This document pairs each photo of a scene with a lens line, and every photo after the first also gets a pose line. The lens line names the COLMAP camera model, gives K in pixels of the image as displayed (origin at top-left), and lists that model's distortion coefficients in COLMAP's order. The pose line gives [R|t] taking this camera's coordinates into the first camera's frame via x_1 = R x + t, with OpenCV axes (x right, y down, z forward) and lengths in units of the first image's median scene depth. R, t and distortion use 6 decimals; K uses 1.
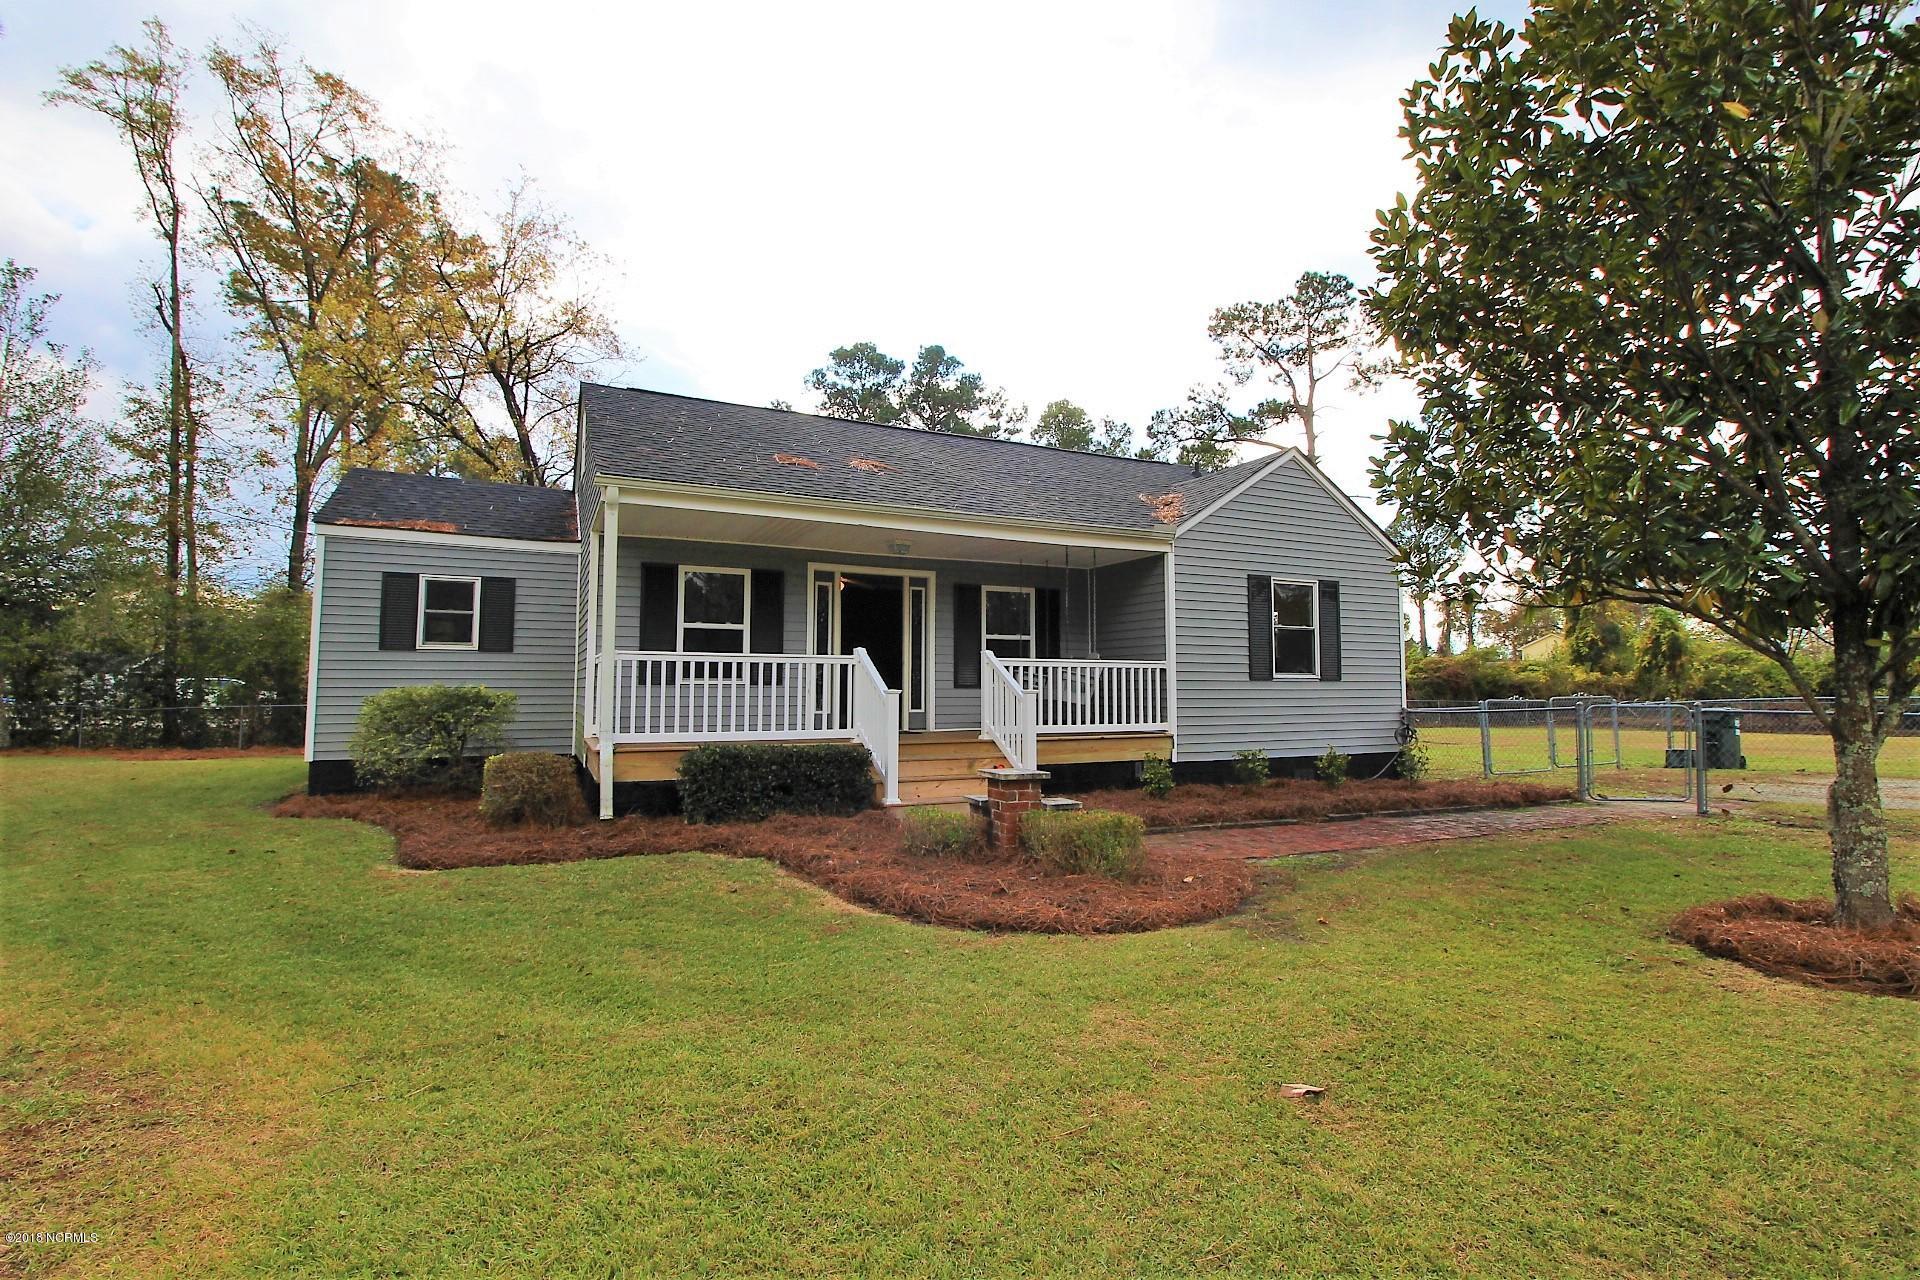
lens RADIAL K [[887.8, 0, 967.2], [0, 887.8, 632.7], [0, 0, 1]] dist [-0.004755, -0.009507]
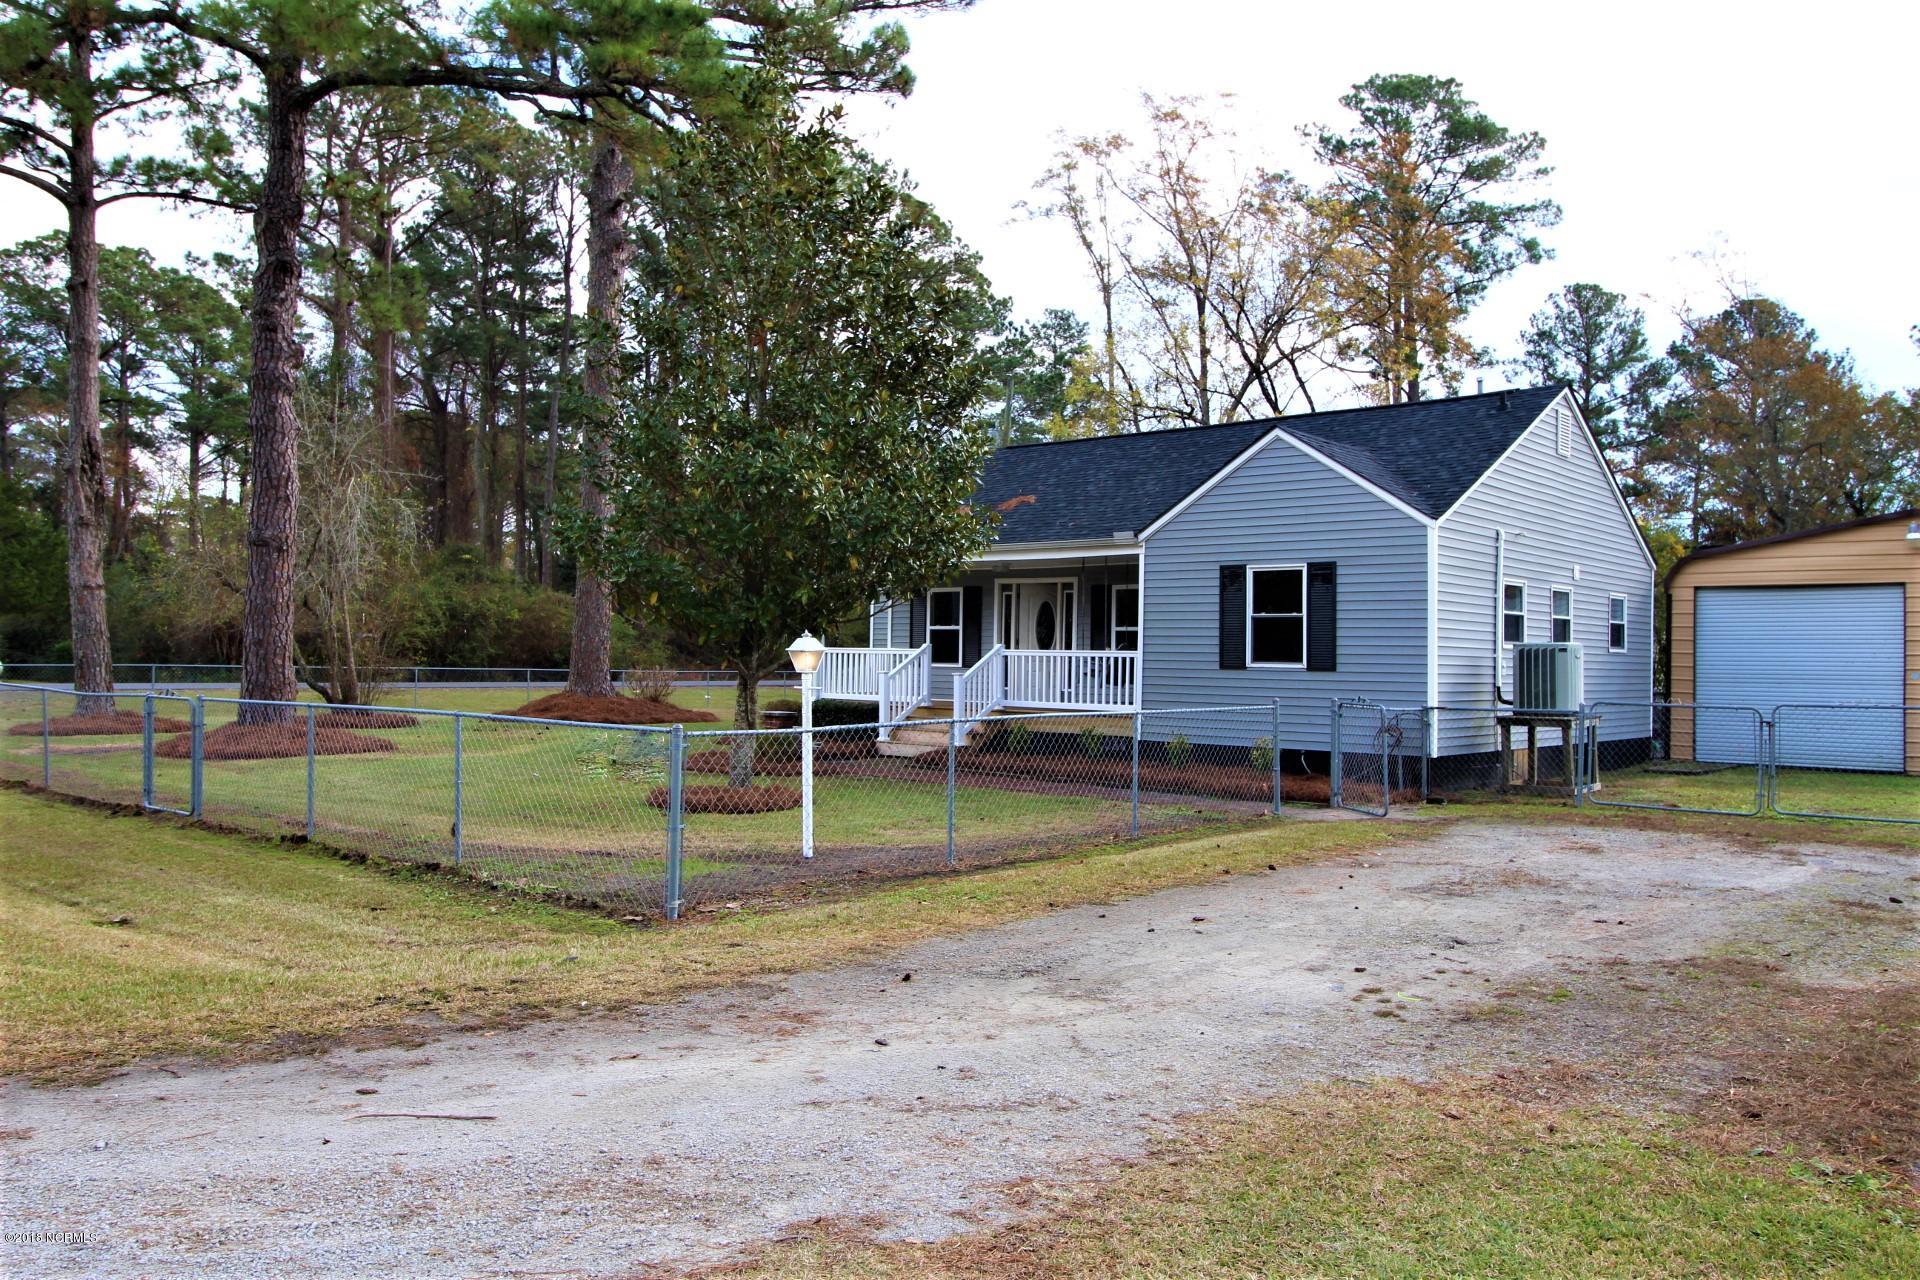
lens RADIAL K [[1440.3, 0, 964.6], [0, 1440.3, 631.5], [0, 0, 1]] dist [0.011343, -0.007447]
pose [[0.392173, -0.011974, -0.919813, 1.734741], [0.043148, 0.999054, 0.005392, -0.011472], [0.918879, -0.041802, 0.392319, 0.077373]]
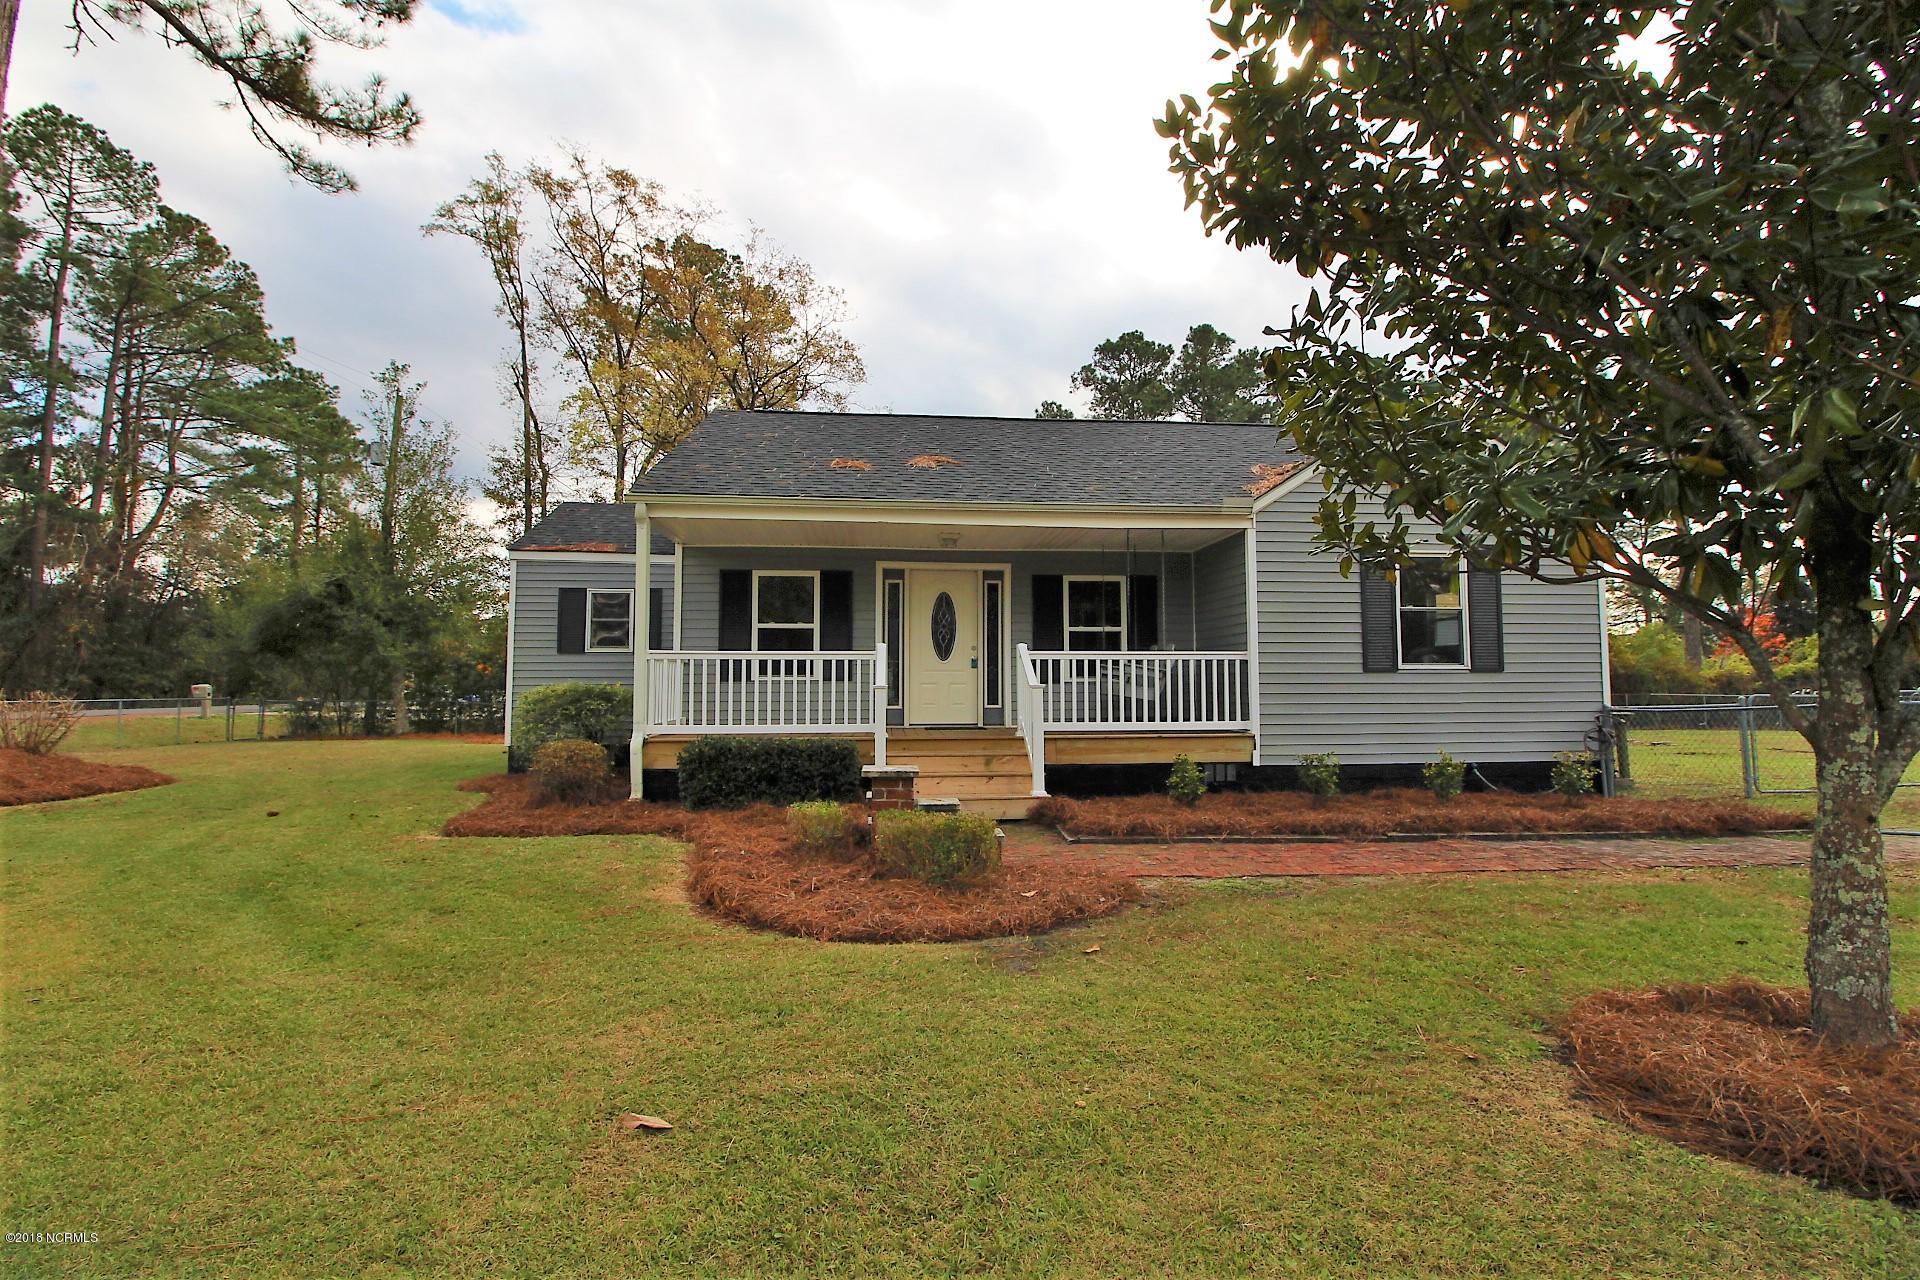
lens RADIAL K [[887.8, 0, 970.7], [0, 887.8, 635.1], [0, 0, 1]] dist [-0.004755, -0.009507]
pose [[0.937383, -0.023695, -0.347494, 0.261185], [0.026095, 0.999657, 0.002226, 0.006245], [0.347322, -0.011155, 0.937680, 0.069957]]
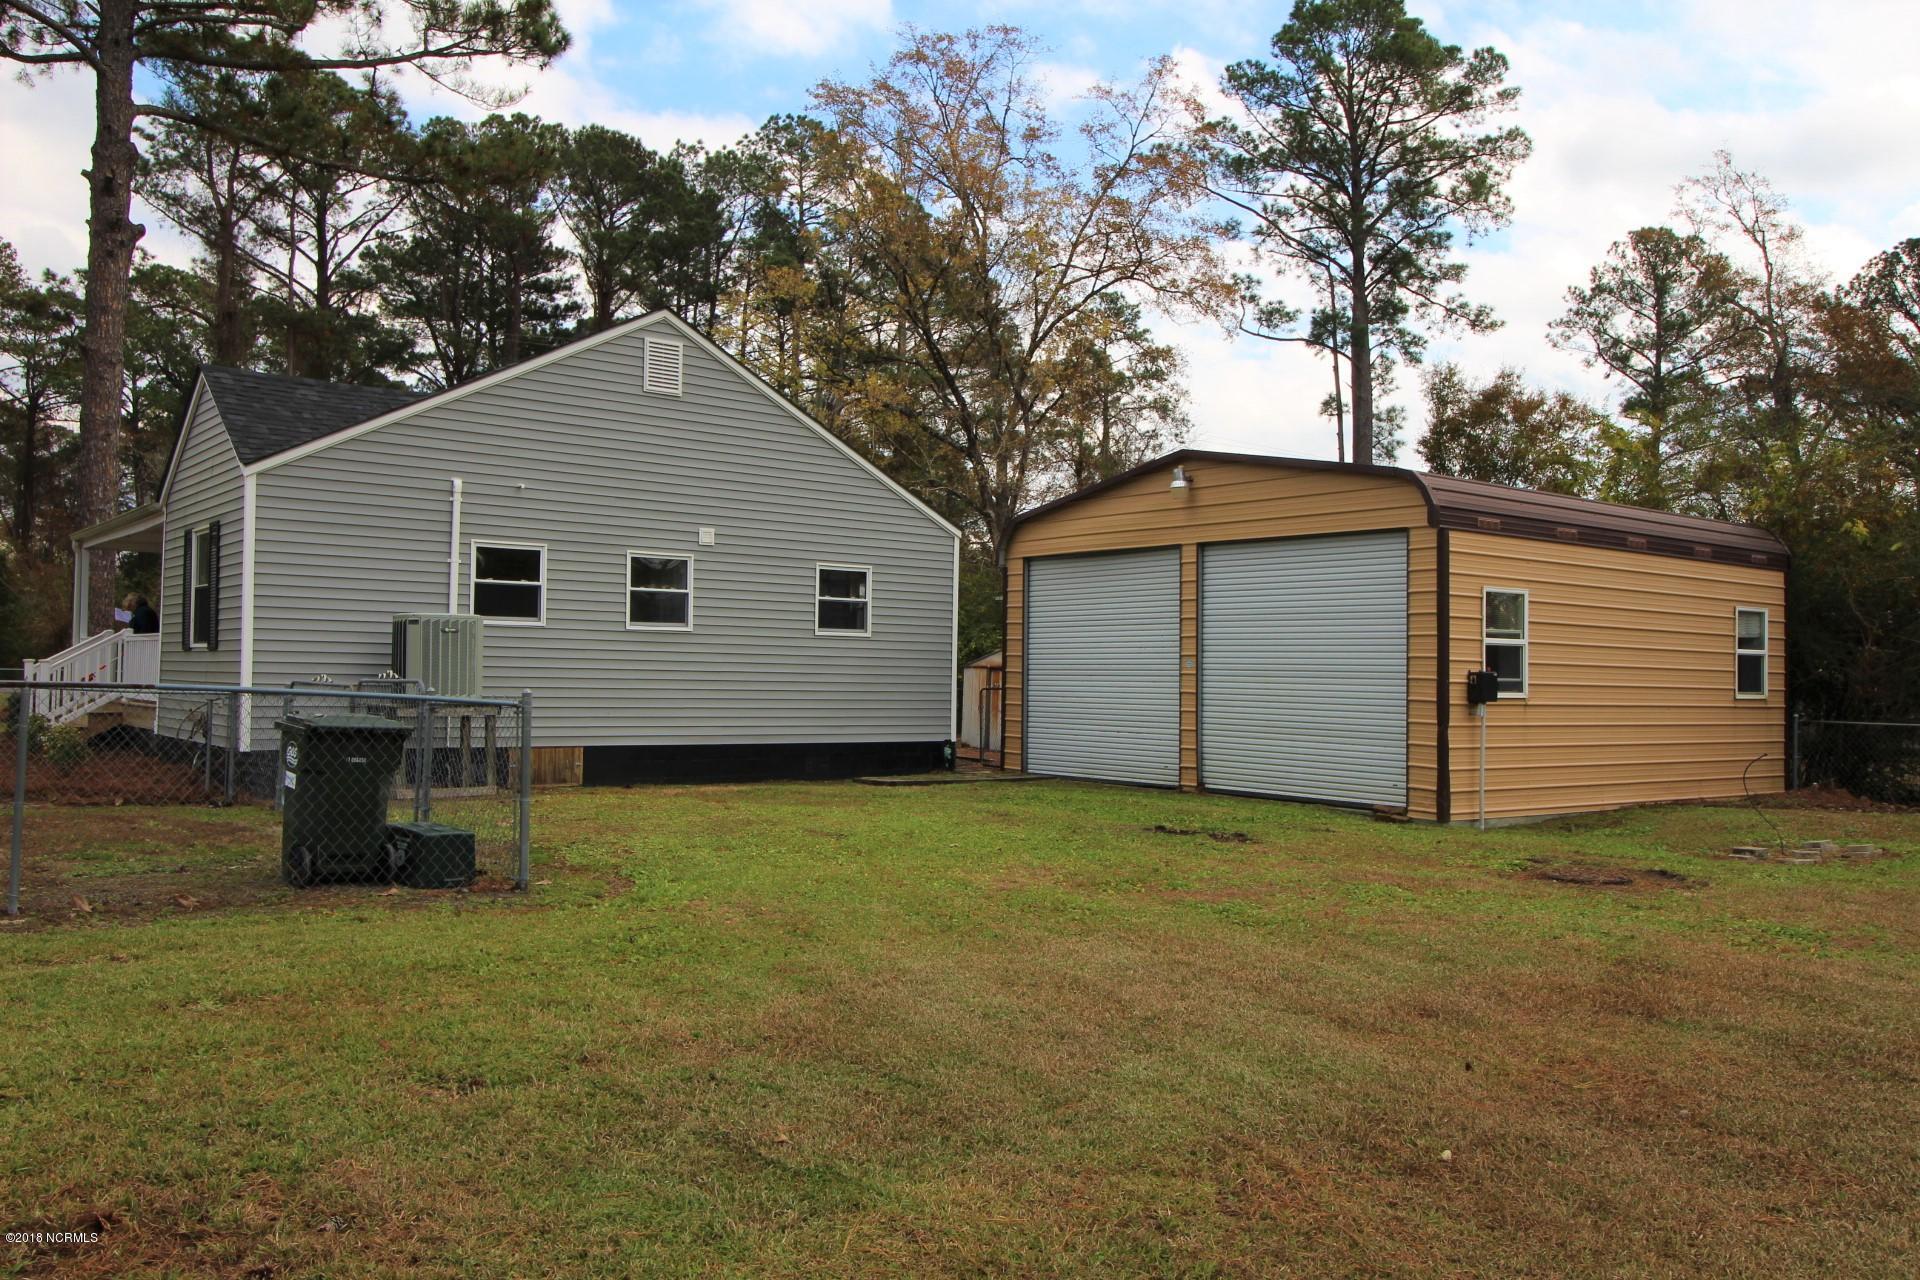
lens RADIAL K [[1503.3, 0, 956.5], [0, 1503.3, 640.1], [0, 0, 1]] dist [0.024322, -0.005599]
pose [[0.199716, -0.021681, -0.979614, 1.954342], [0.046669, 0.998831, -0.012592, 0.098377], [0.978742, -0.043203, 0.200494, 1.452889]]
